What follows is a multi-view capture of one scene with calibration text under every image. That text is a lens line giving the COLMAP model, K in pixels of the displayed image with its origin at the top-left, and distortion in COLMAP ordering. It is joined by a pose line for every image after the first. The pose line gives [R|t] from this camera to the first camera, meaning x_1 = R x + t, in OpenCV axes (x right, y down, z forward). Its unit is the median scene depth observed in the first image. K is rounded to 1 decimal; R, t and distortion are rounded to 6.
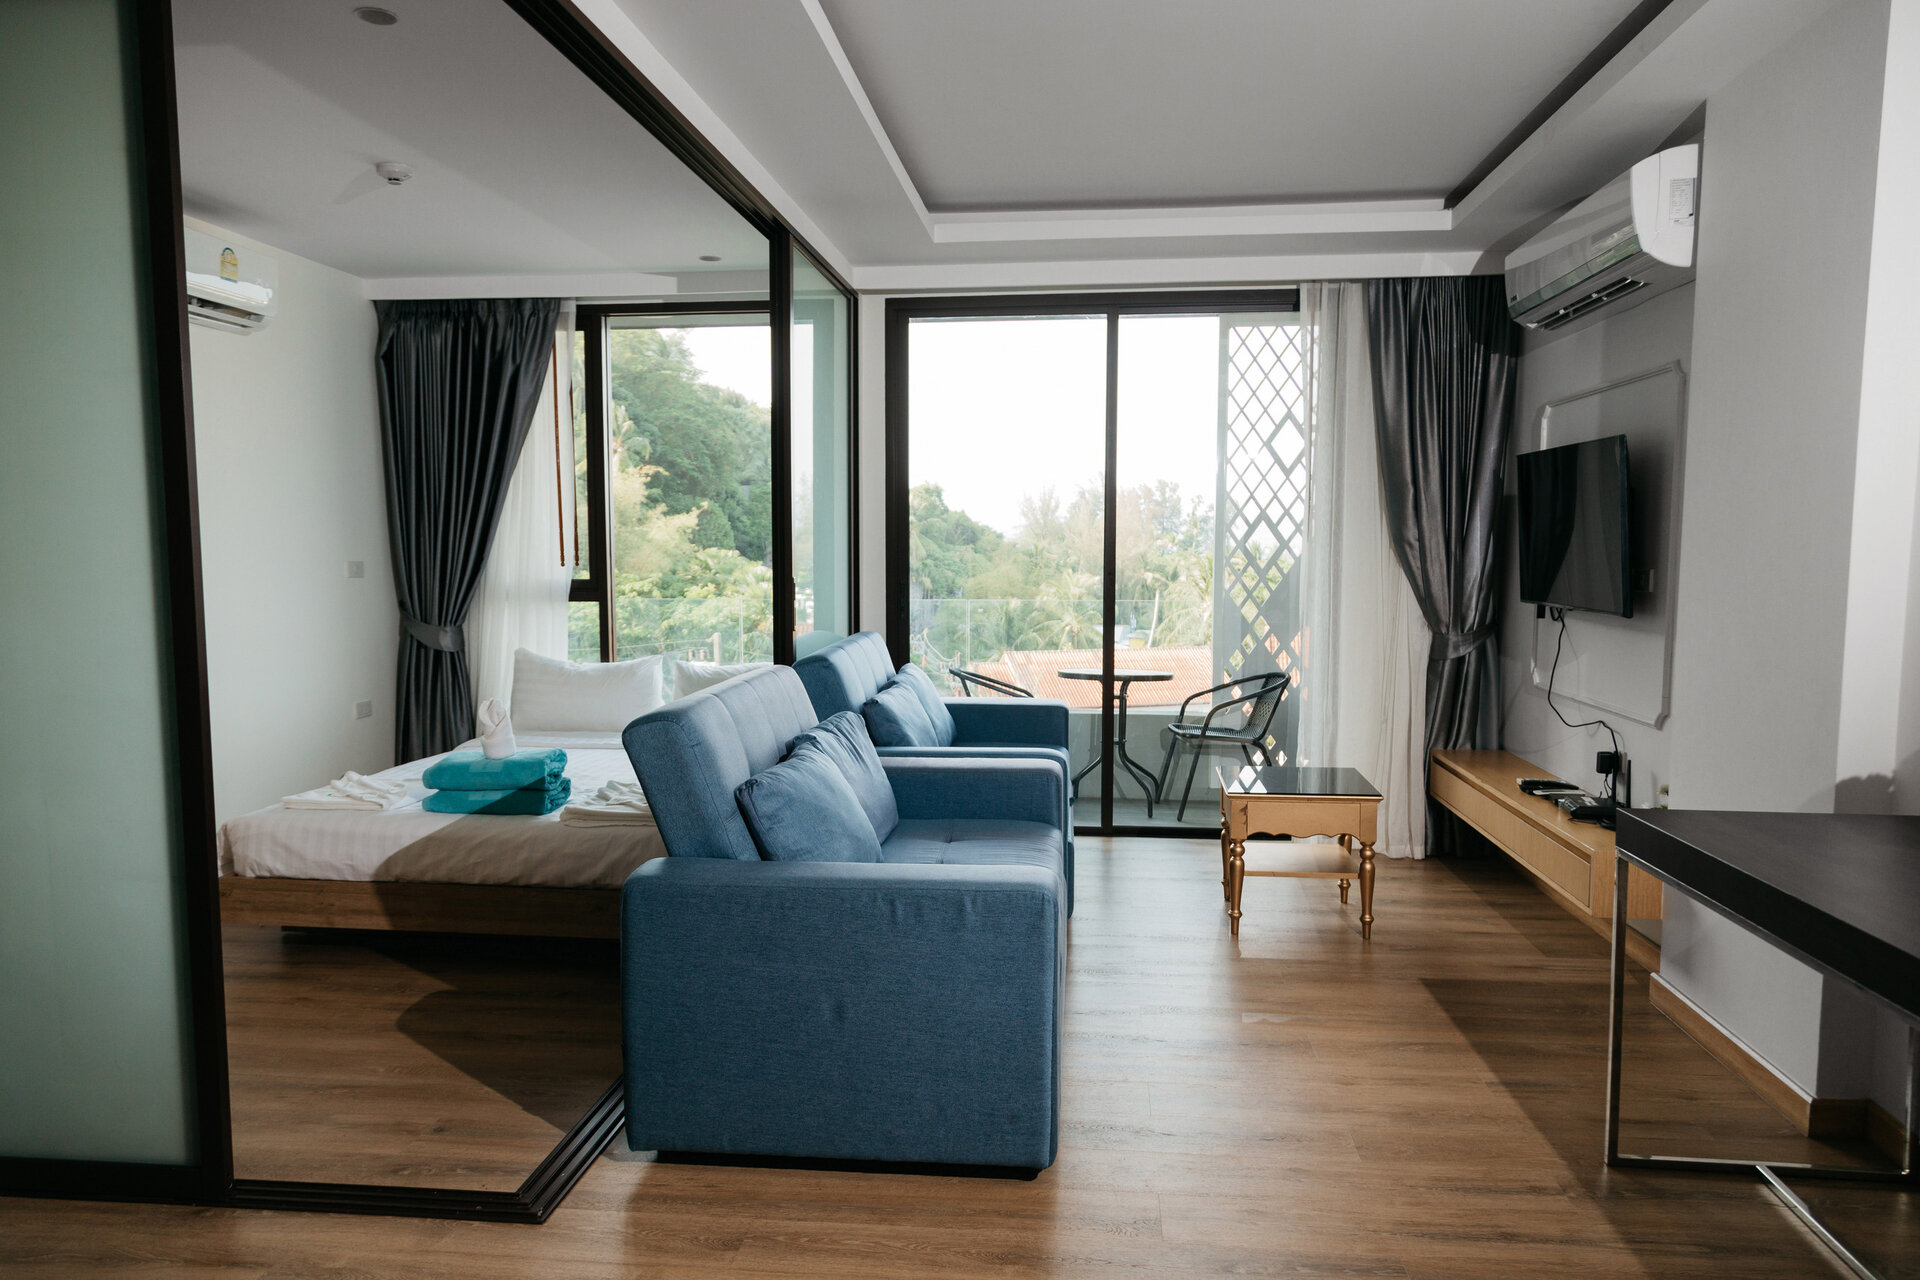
lens RADIAL K [[1298.5, 0, 951.7], [0, 1298.5, 656.9], [0, 0, 1]] dist [0.011357, 0.008139]
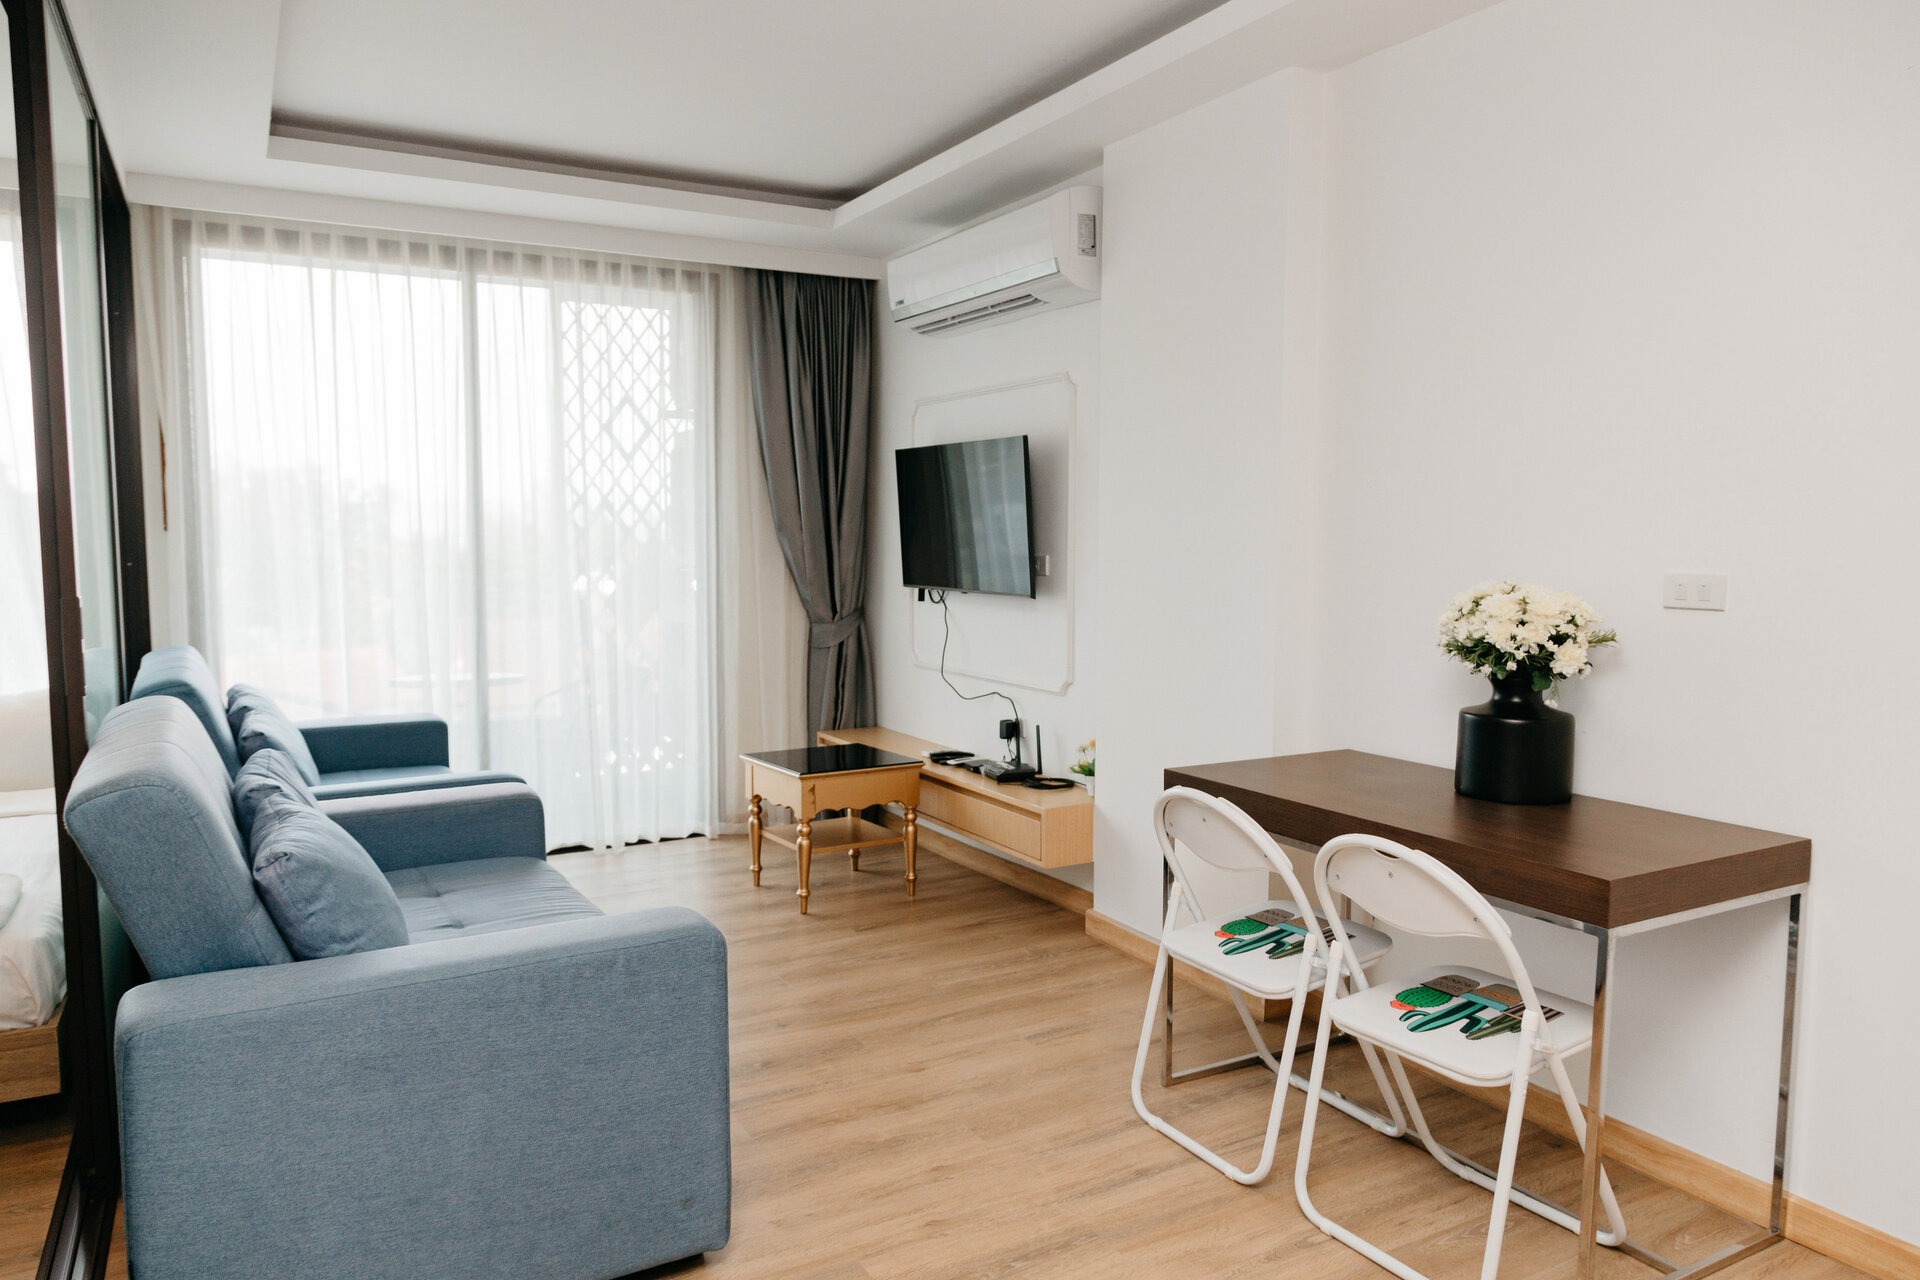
lens RADIAL K [[1309.2, 0, 960.0], [0, 1309.2, 640.0], [0, 0, 1]] dist [-0.001429, -0.002625]
pose [[0.812246, -0.048051, 0.581332, -0.183823], [0.050736, 0.998644, 0.011655, -0.010412], [-0.581104, 0.020027, 0.813583, 0.117582]]
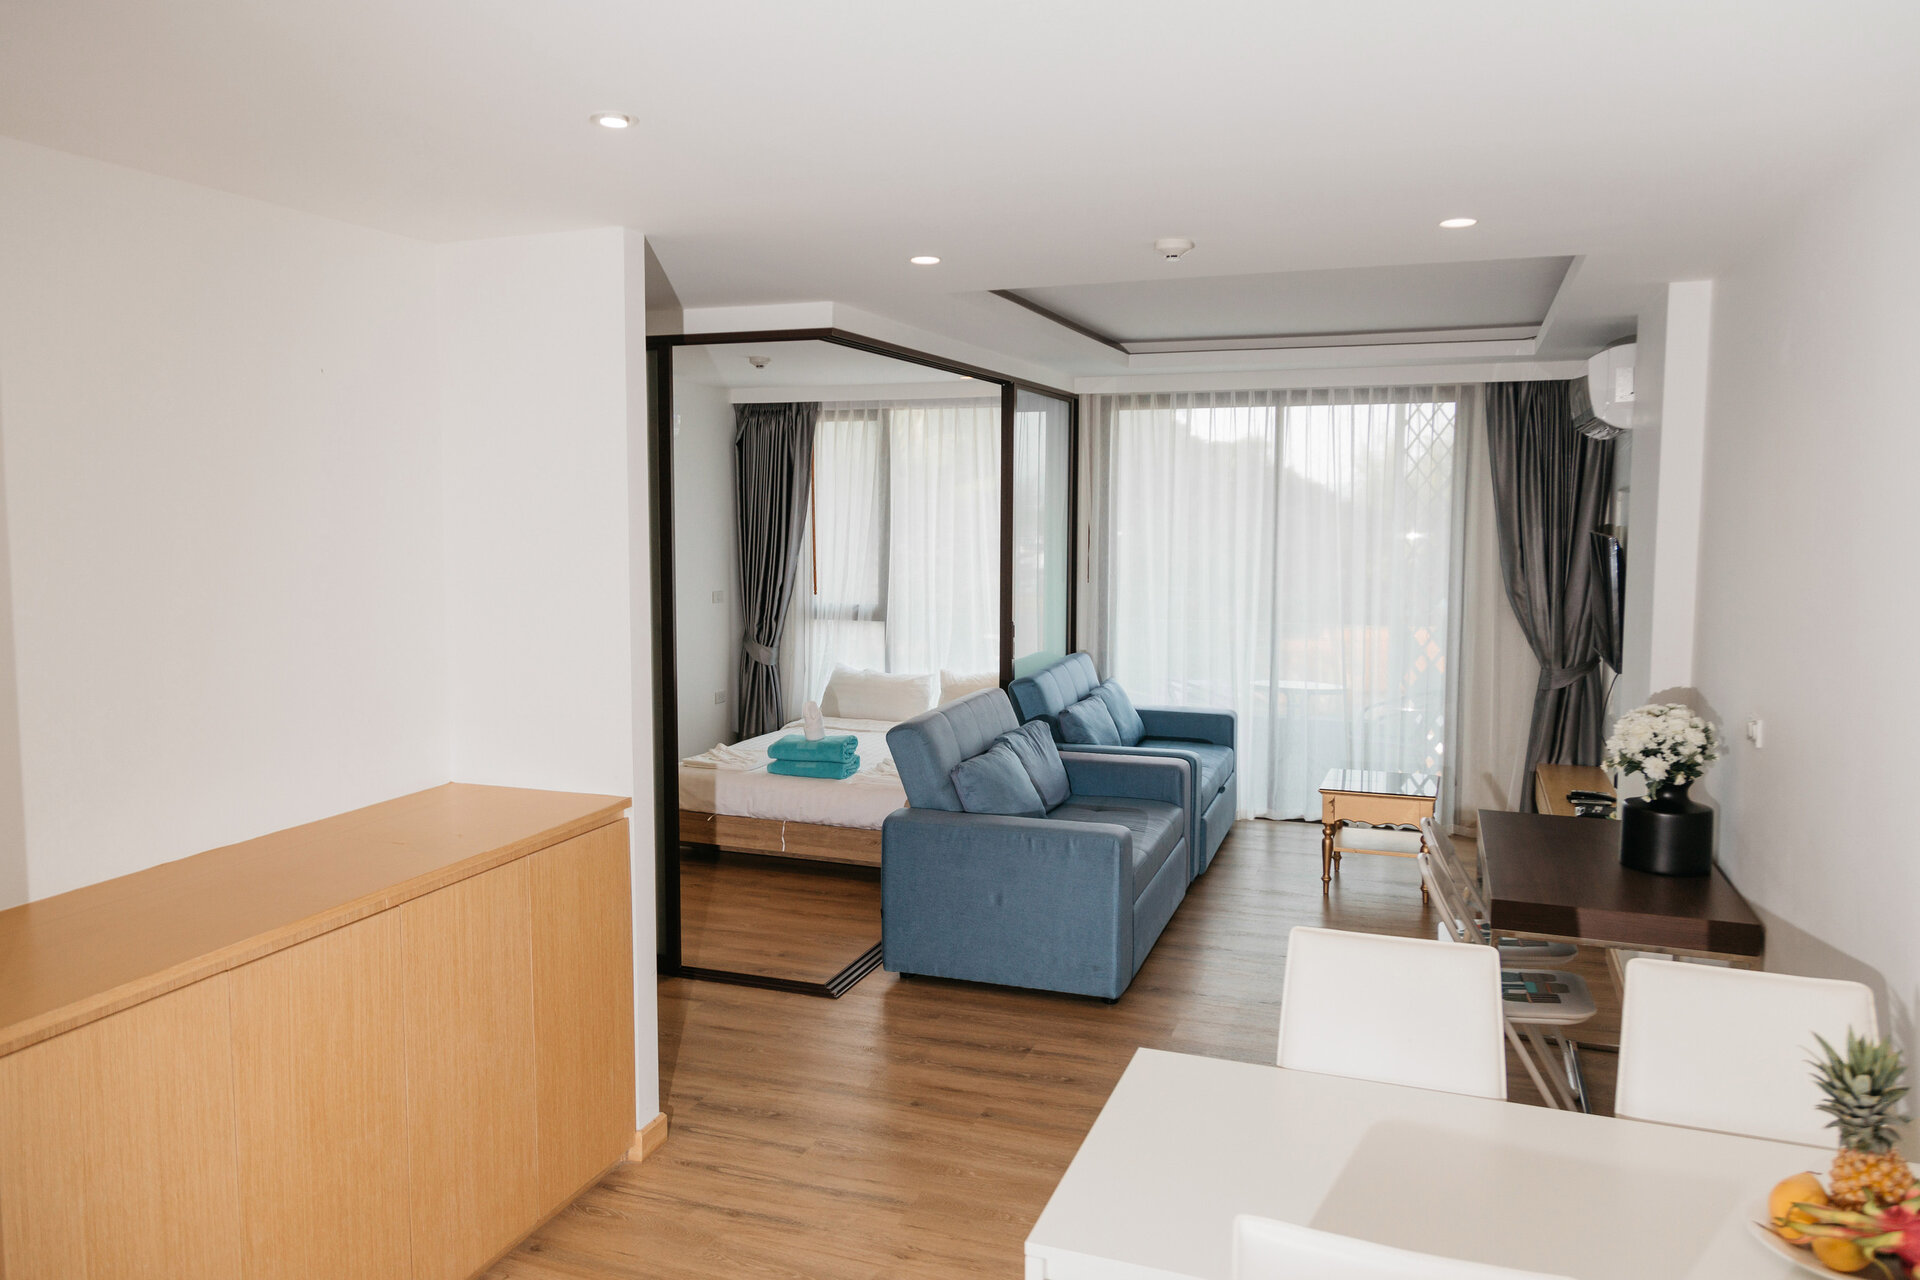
lens RADIAL K [[1346.9, 0, 919.3], [0, 1346.9, 649.1], [0, 0, 1]] dist [-0.000983, -0.000815]
pose [[0.968788, 0.027173, -0.246399, 0.156197], [-0.023171, 0.999549, 0.019128, -0.062098], [0.246807, -0.012822, 0.968980, -0.496905]]
